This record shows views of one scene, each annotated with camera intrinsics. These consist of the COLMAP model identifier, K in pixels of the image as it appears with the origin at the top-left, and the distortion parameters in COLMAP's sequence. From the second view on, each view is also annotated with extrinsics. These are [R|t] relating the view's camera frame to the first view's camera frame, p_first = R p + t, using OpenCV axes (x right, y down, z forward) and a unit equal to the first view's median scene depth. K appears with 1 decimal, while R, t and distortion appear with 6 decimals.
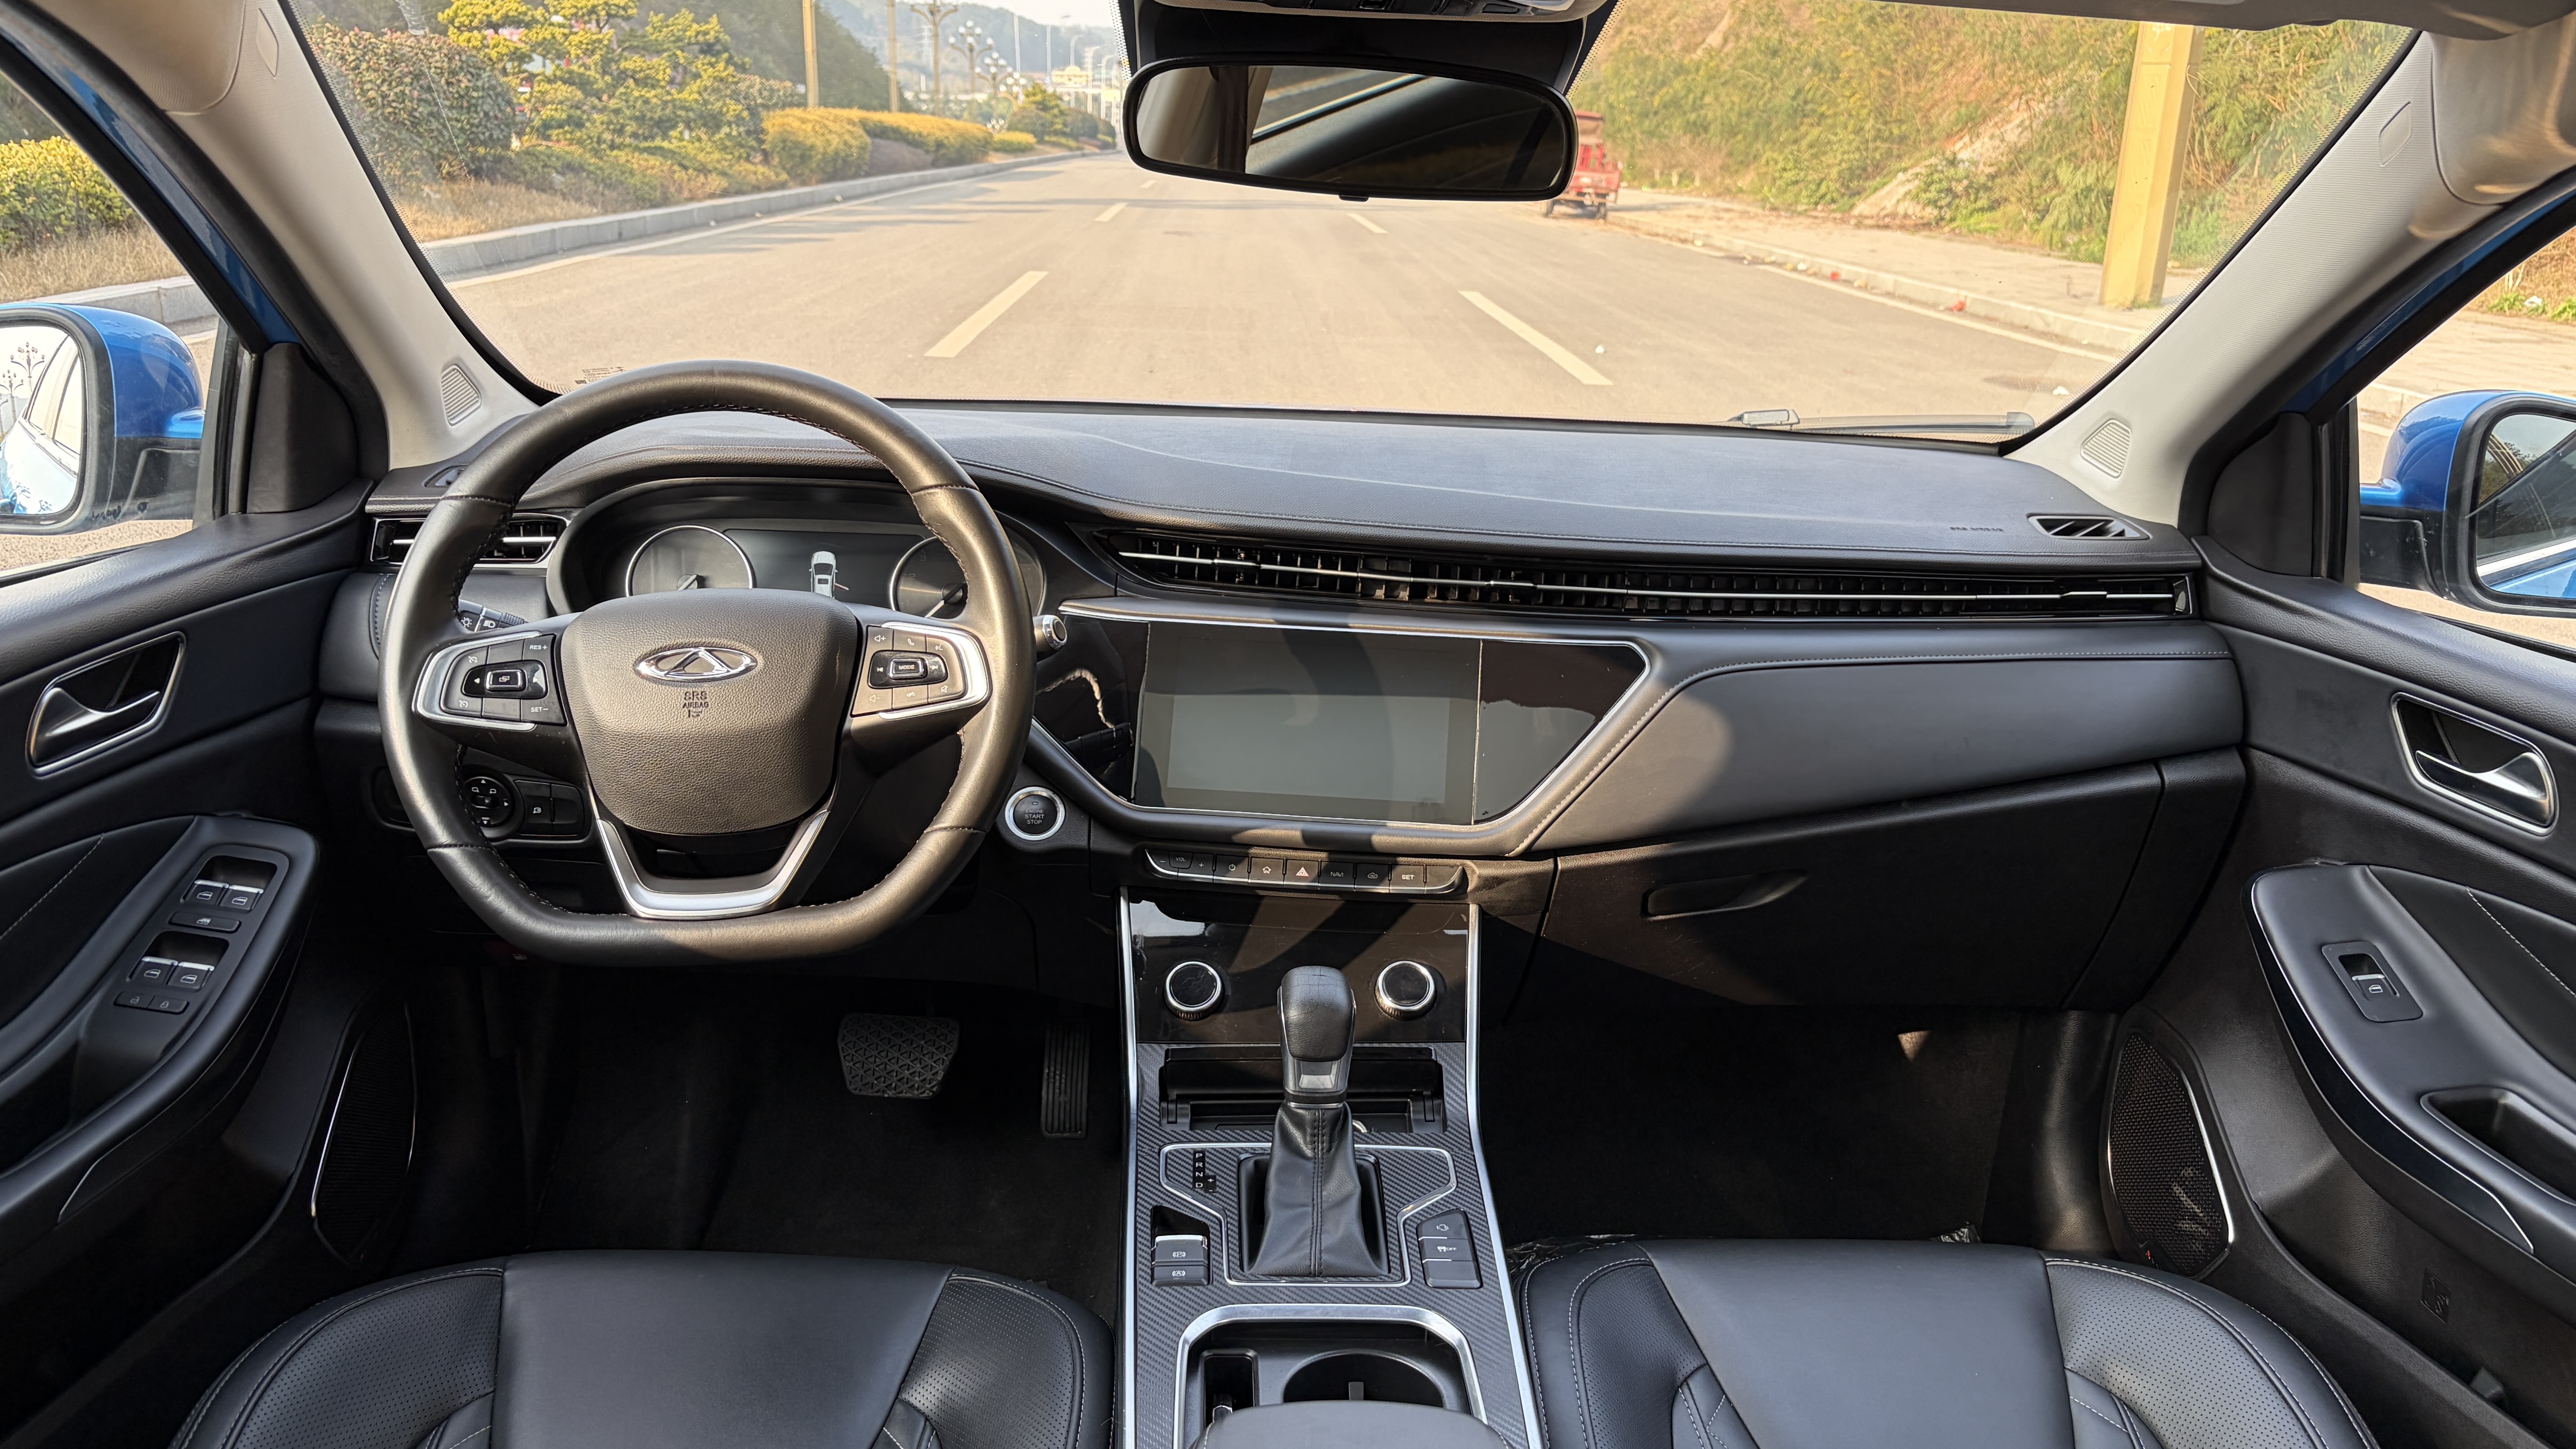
lens RADIAL K [[1944.1, 0, 1279.3], [0, 1944.1, 725.0], [0, 0, 1]] dist [0.033799, -0.038316]
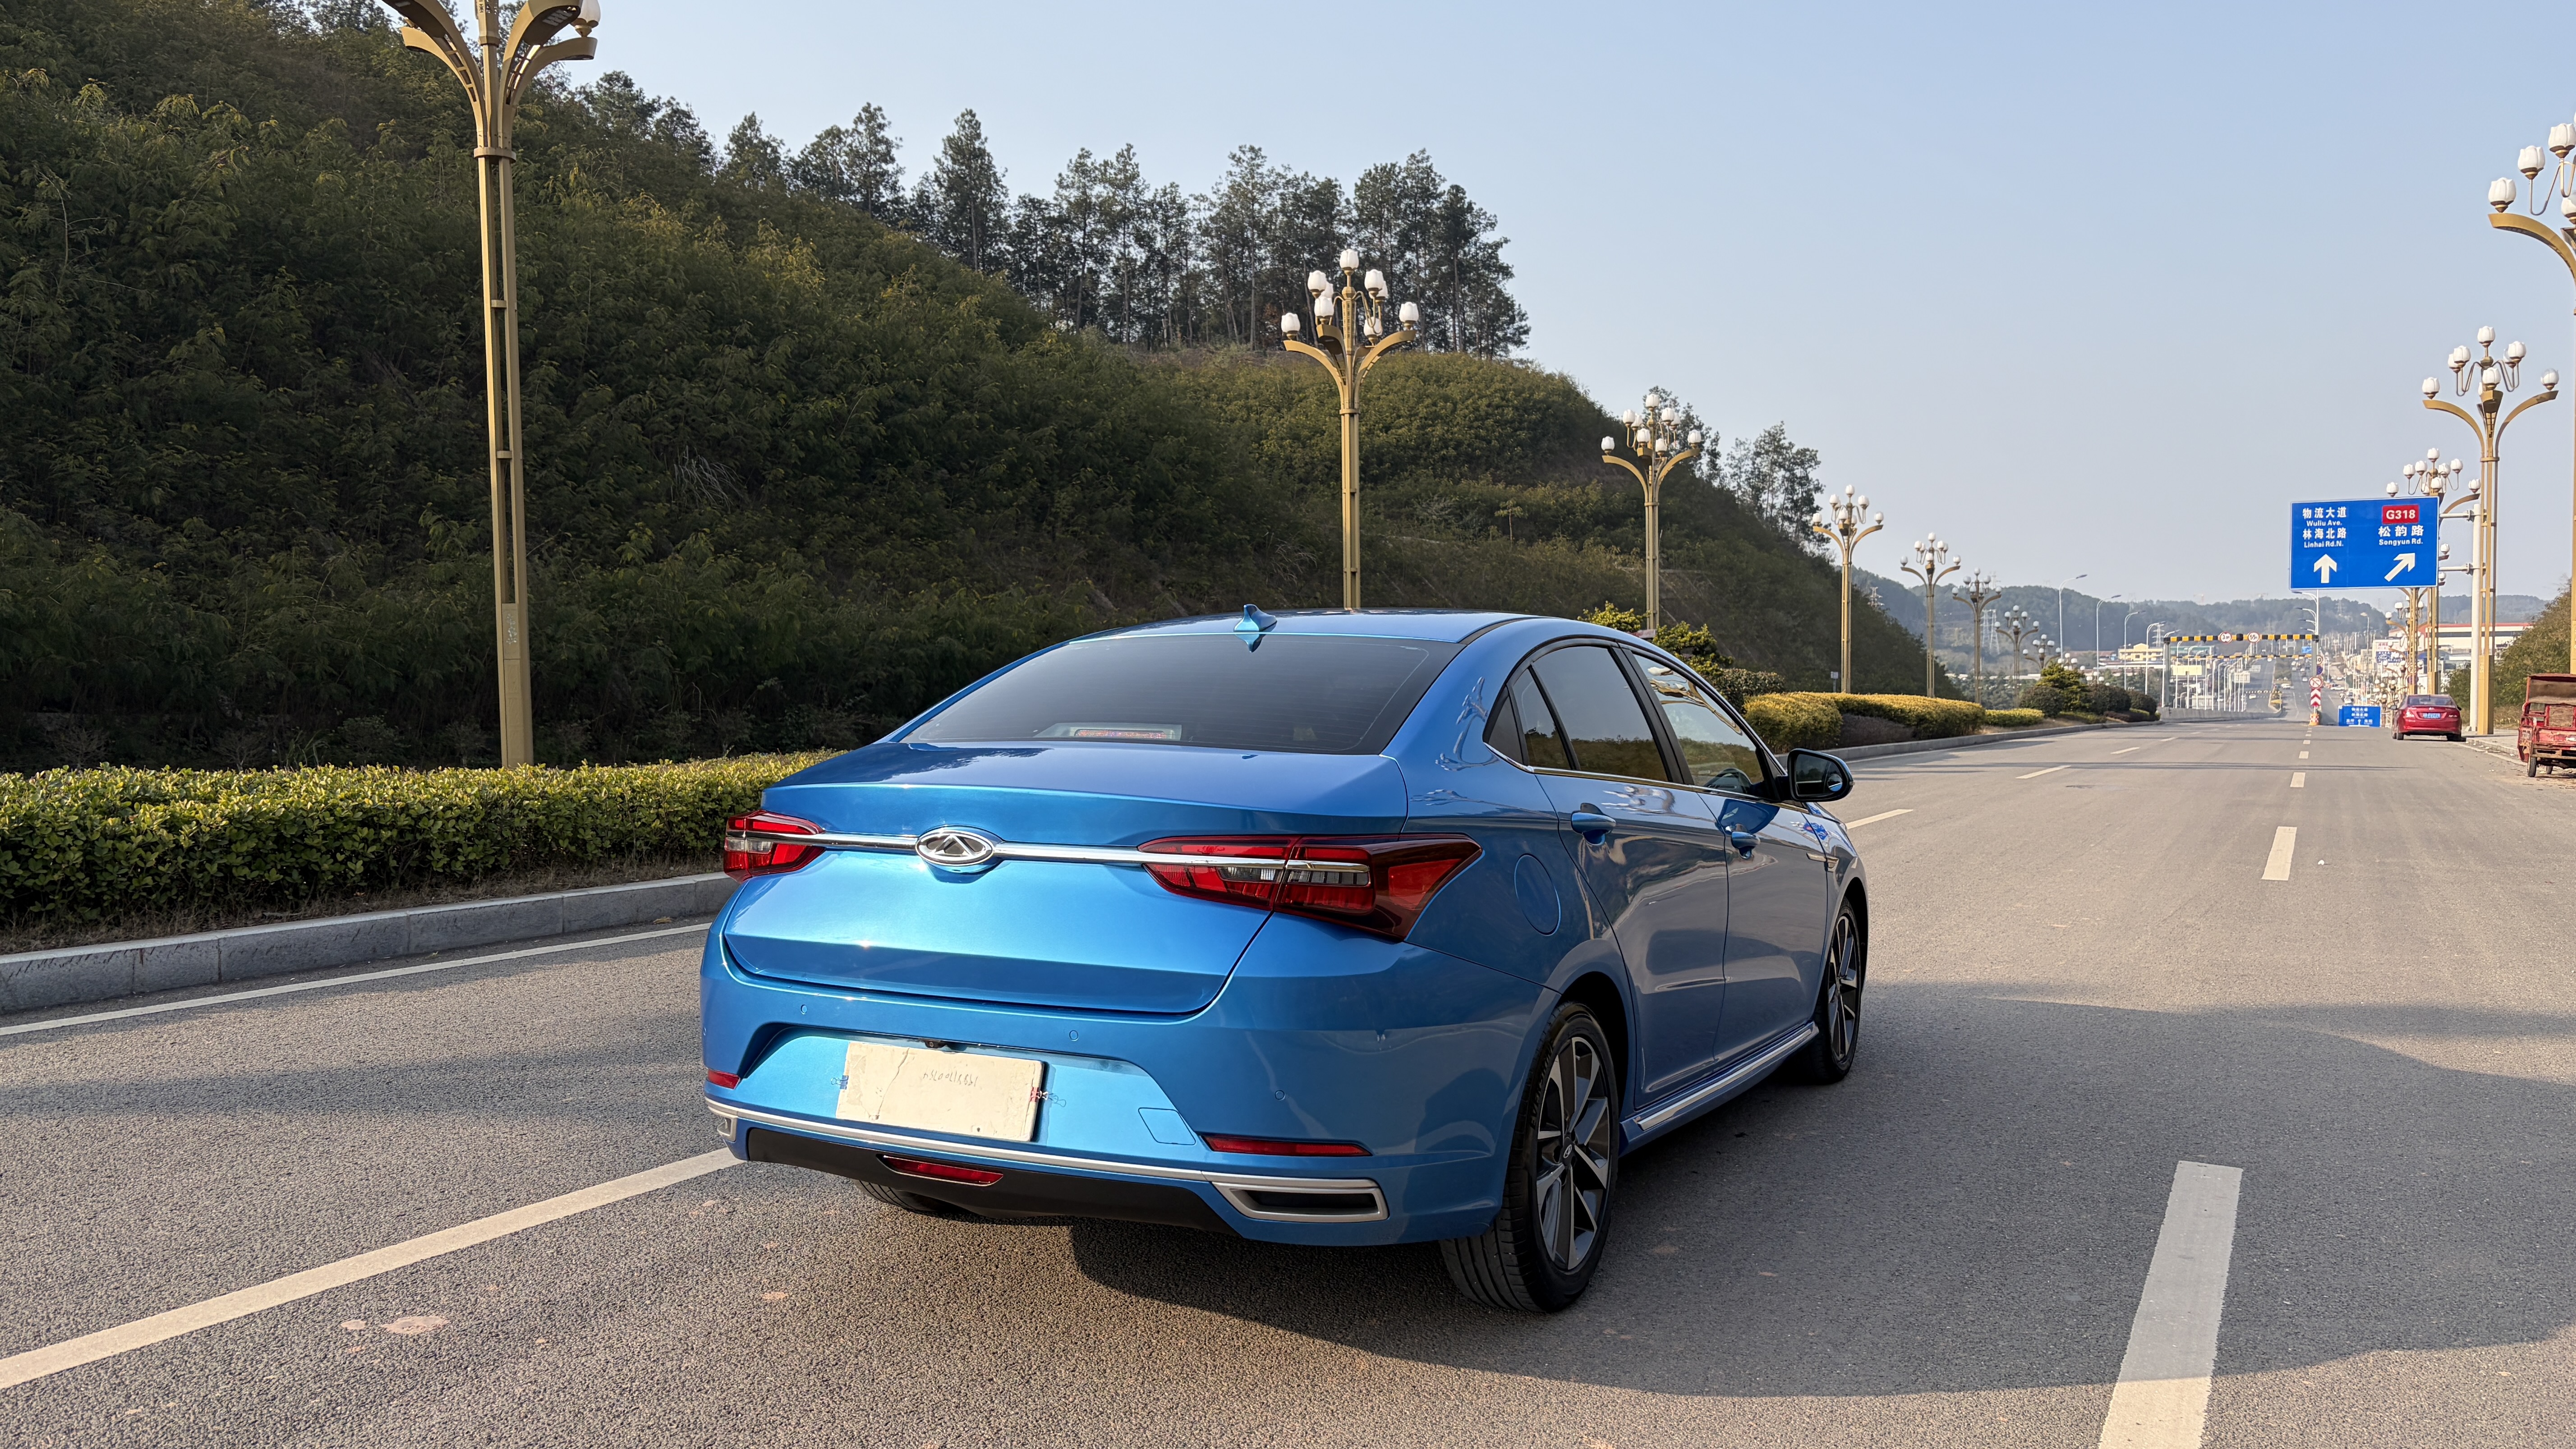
lens RADIAL K [[1944.1, 0, 1289.0], [0, 1944.1, 750.1], [0, 0, 1]] dist [0.033799, -0.038316]
pose [[0.870032, -0.014982, -0.492767, 0.165018], [-0.120123, 0.962970, -0.241369, 0.092698], [0.478136, 0.269192, 0.836016, -0.288866]]
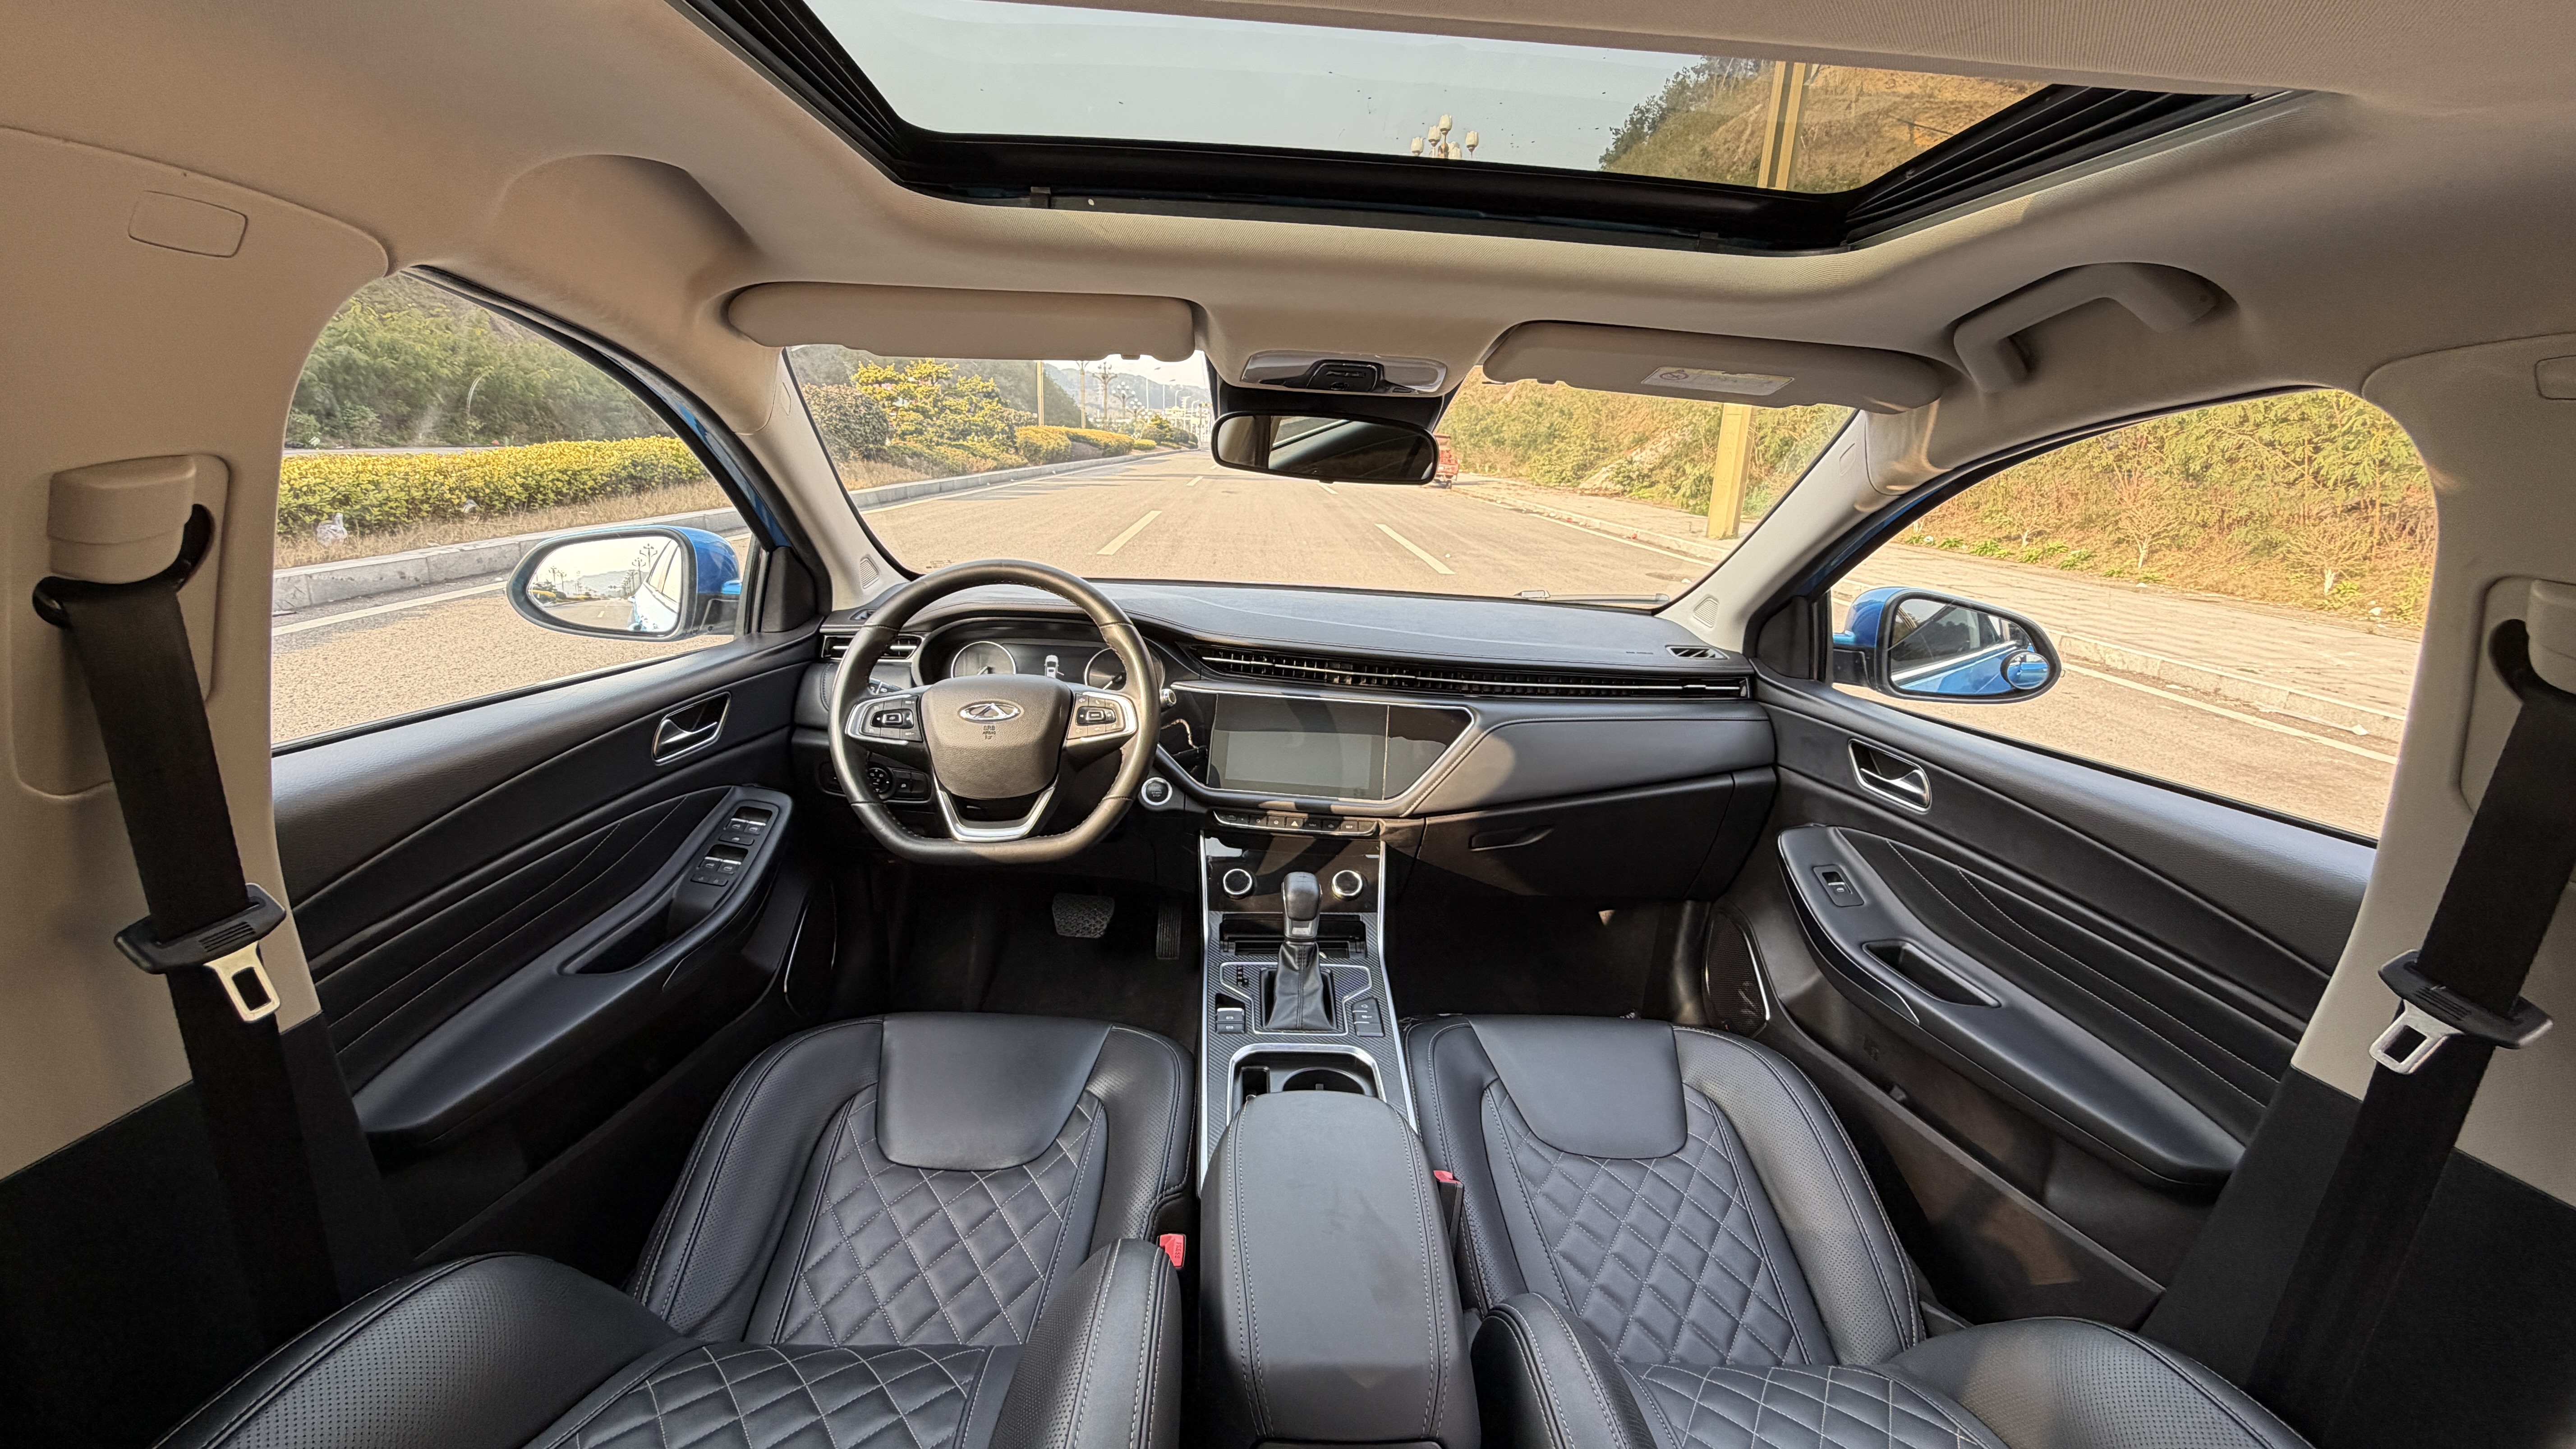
lens RADIAL K [[1020.1, 0, 1279.0], [0, 1020.1, 720.0], [0, 0, 1]] dist [-0.000822, 0.000490]
pose [[0.999898, 0.014252, 0.000551, -0.000471], [-0.014231, 0.999507, -0.027982, 0.000104], [-0.000950, 0.027972, 0.999608, -0.001966]]
